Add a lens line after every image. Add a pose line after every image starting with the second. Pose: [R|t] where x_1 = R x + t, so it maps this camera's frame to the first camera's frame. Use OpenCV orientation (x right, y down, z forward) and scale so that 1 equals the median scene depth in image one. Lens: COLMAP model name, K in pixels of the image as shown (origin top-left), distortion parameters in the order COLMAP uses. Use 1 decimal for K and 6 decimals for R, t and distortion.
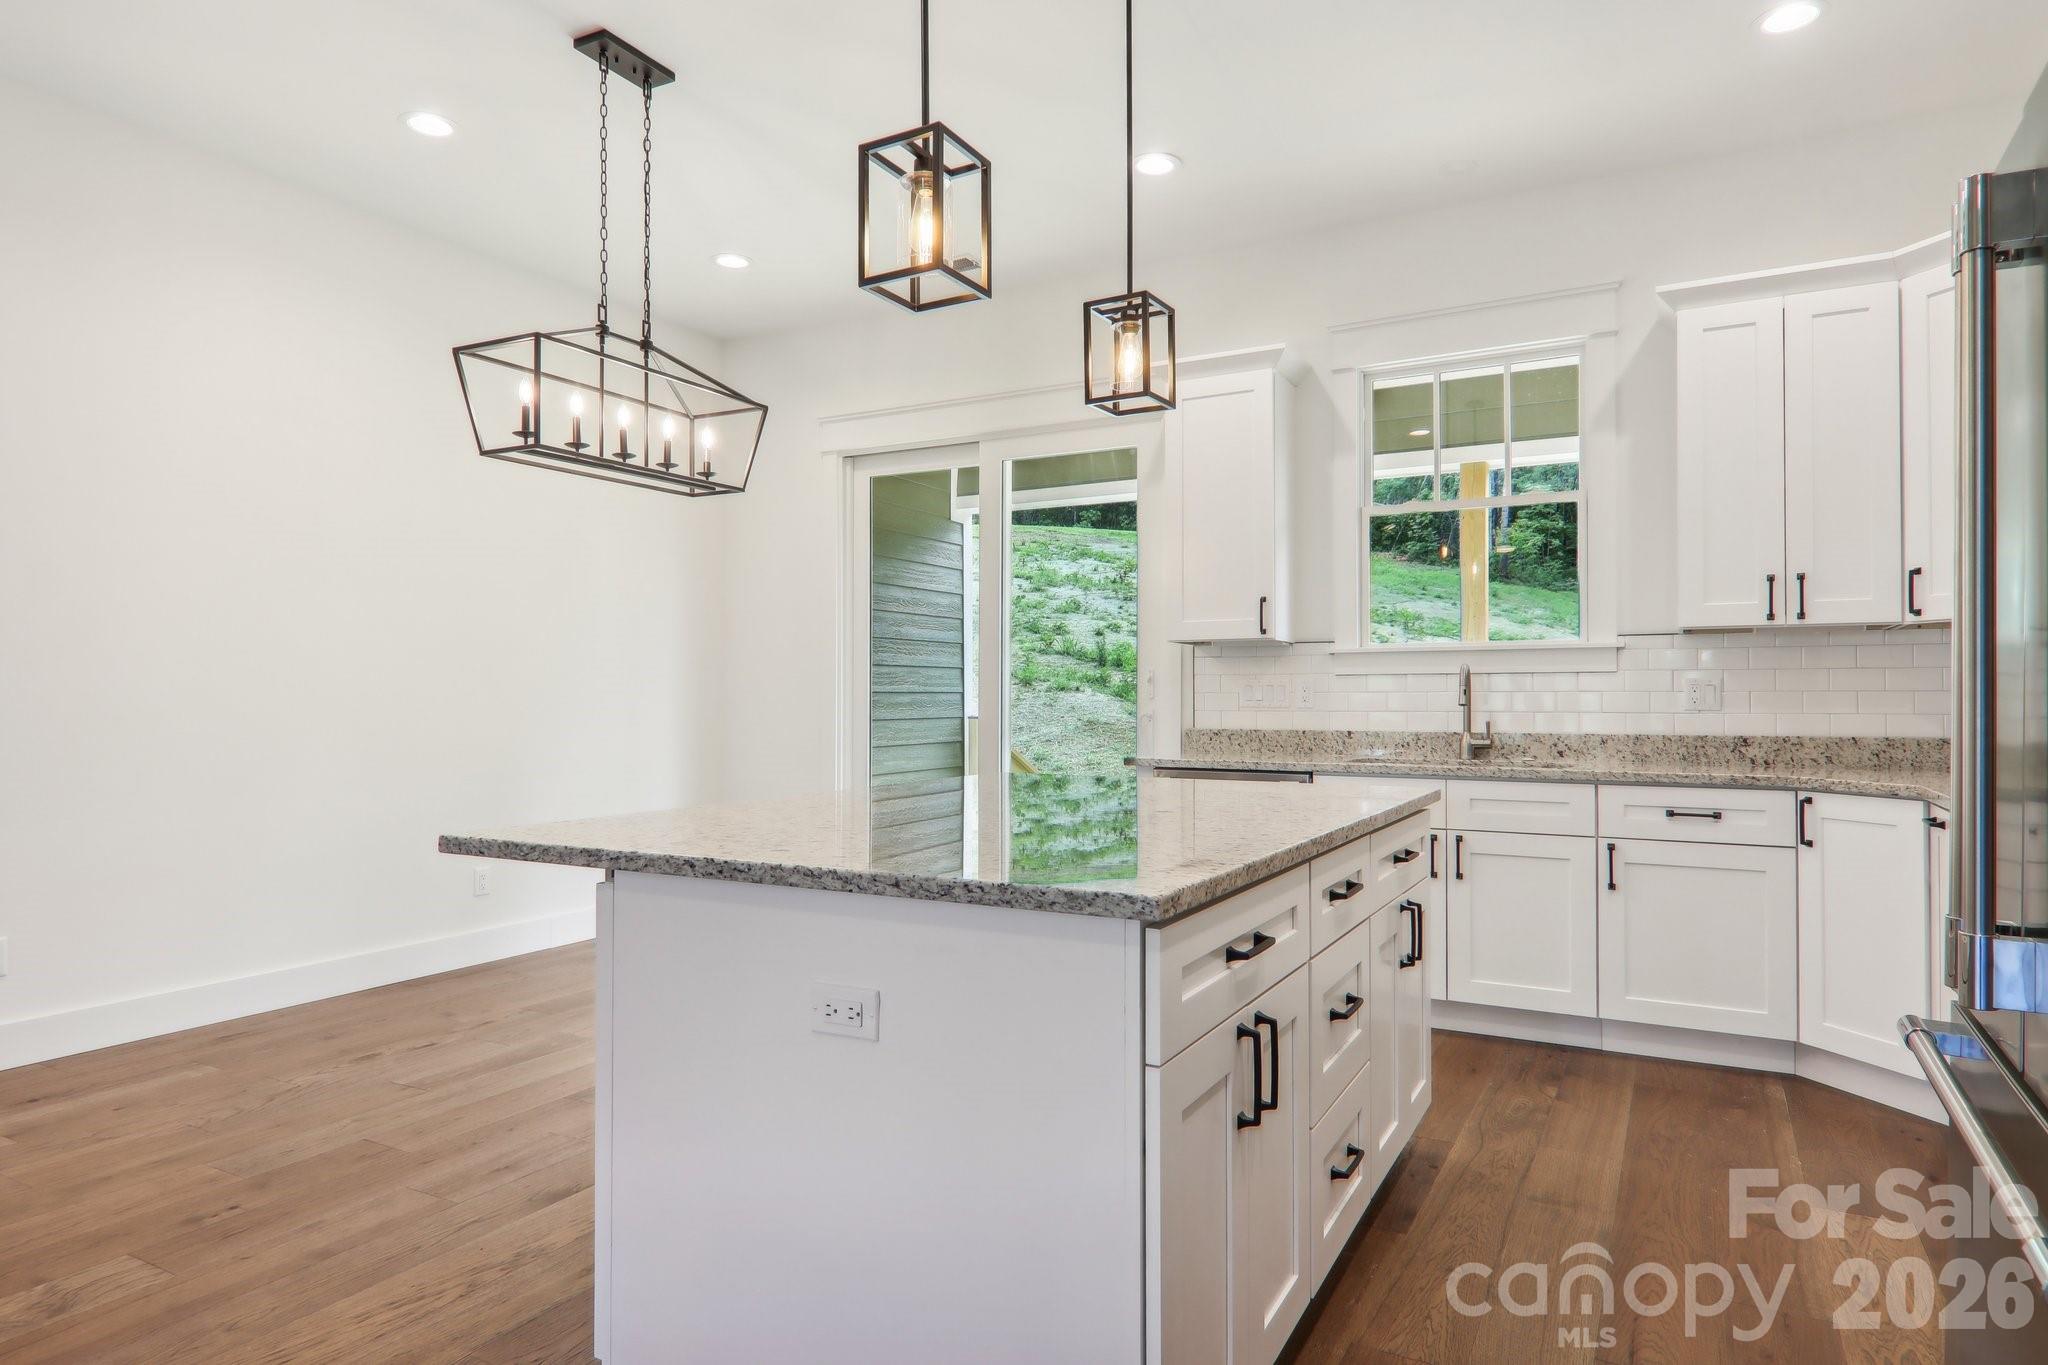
lens RADIAL K [[1089.8, 0, 987.2], [0, 1089.8, 684.1], [0, 0, 1]] dist [0.004087, -0.008503]
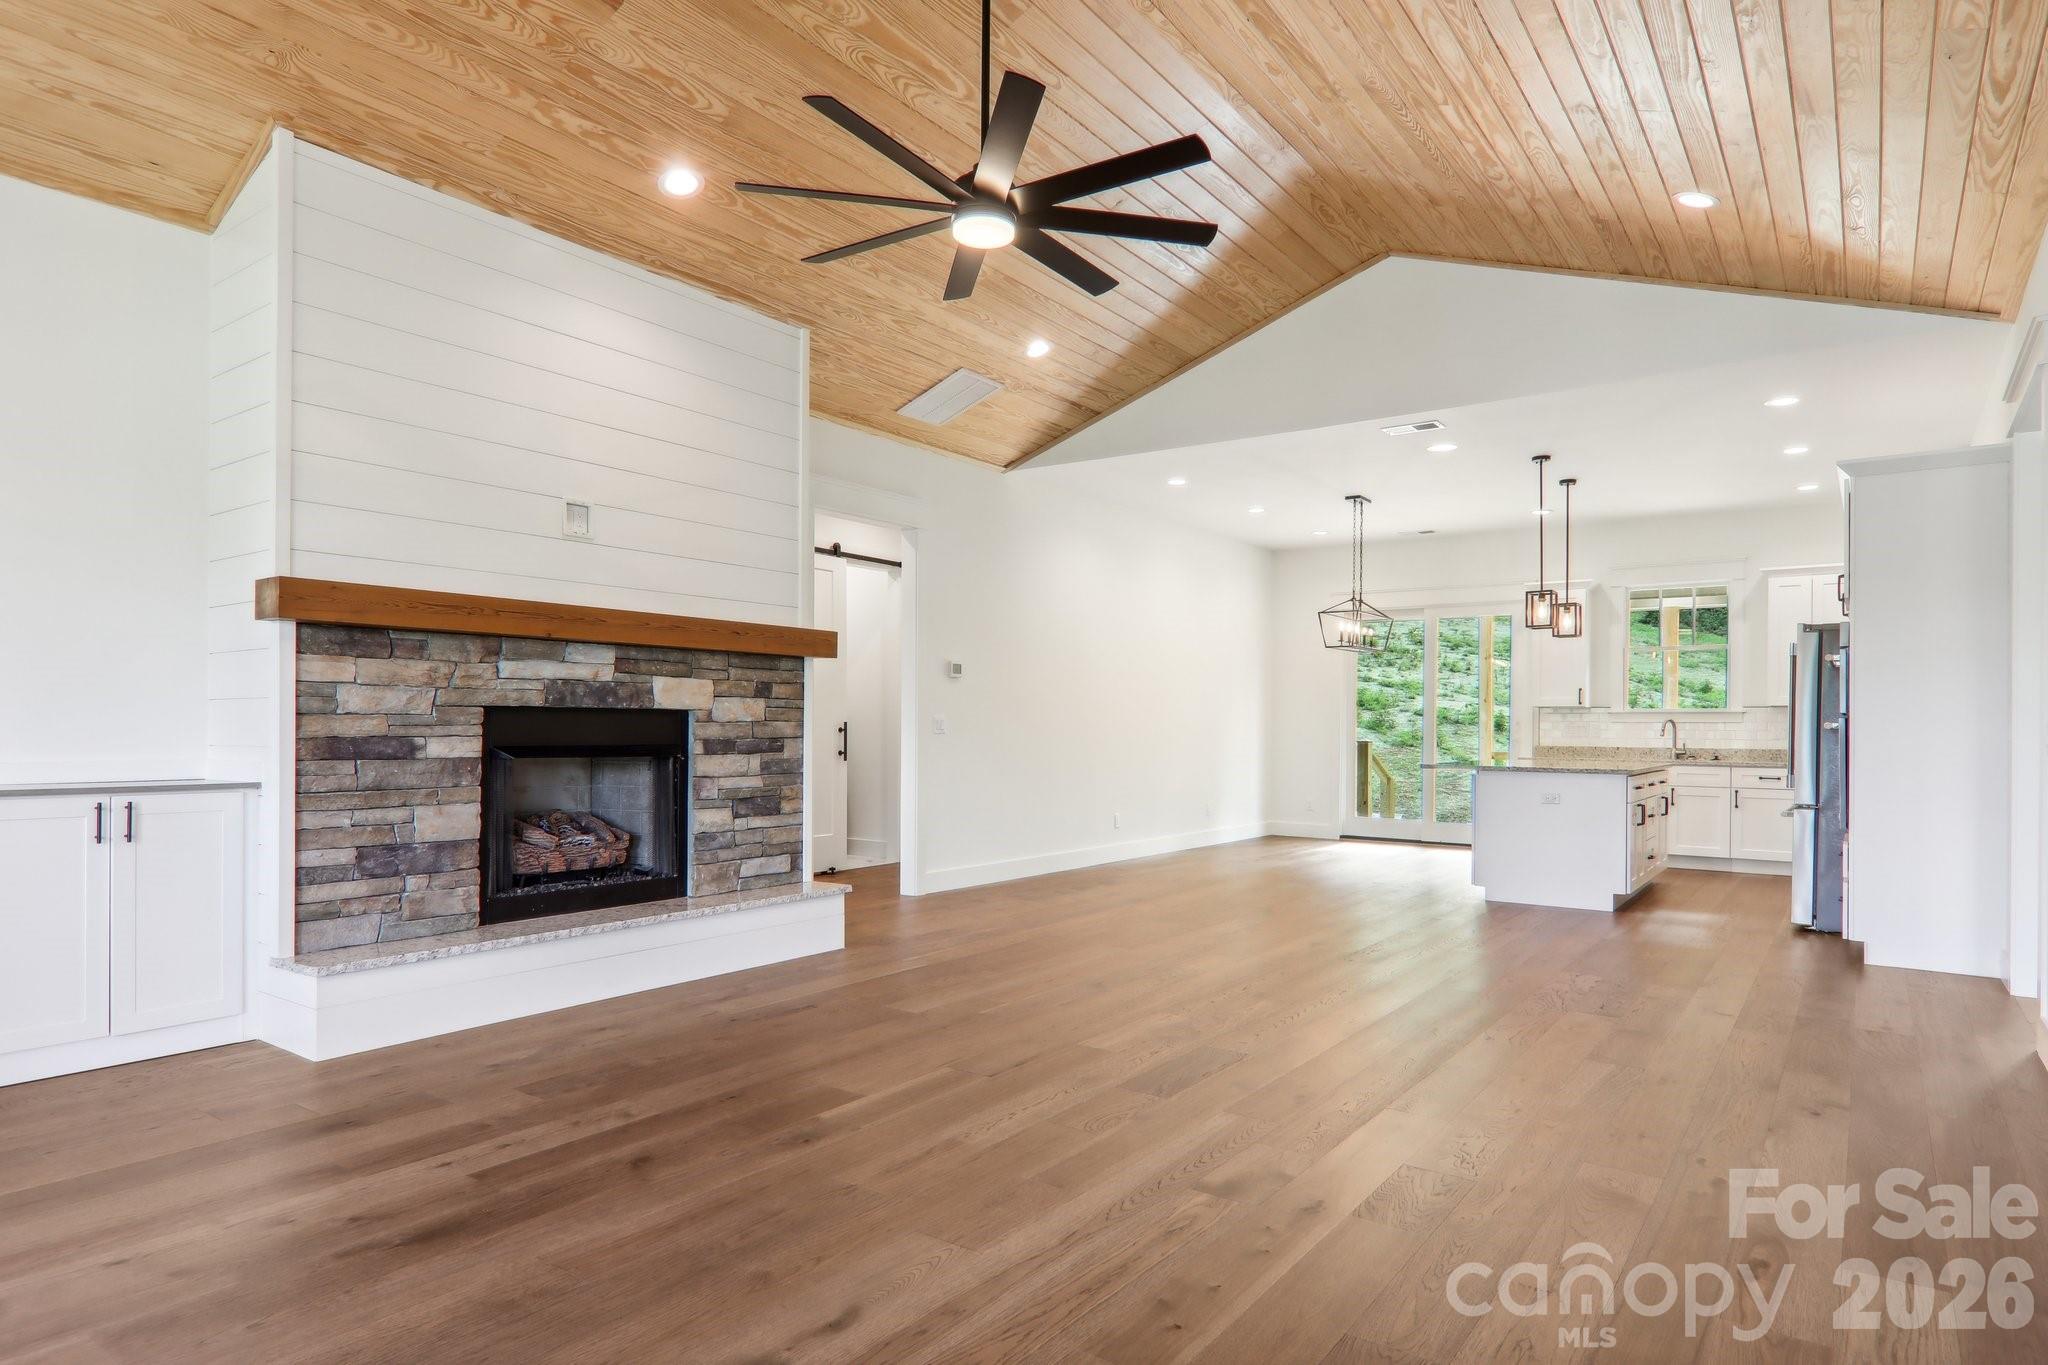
lens RADIAL K [[1089.8, 0, 982.0], [0, 1089.8, 715.8], [0, 0, 1]] dist [0.004087, -0.008503]
pose [[0.993222, 0.009106, -0.115875, -0.762265], [-0.008875, 0.999957, 0.002510, -0.016906], [0.115893, -0.001464, 0.993261, -1.488427]]
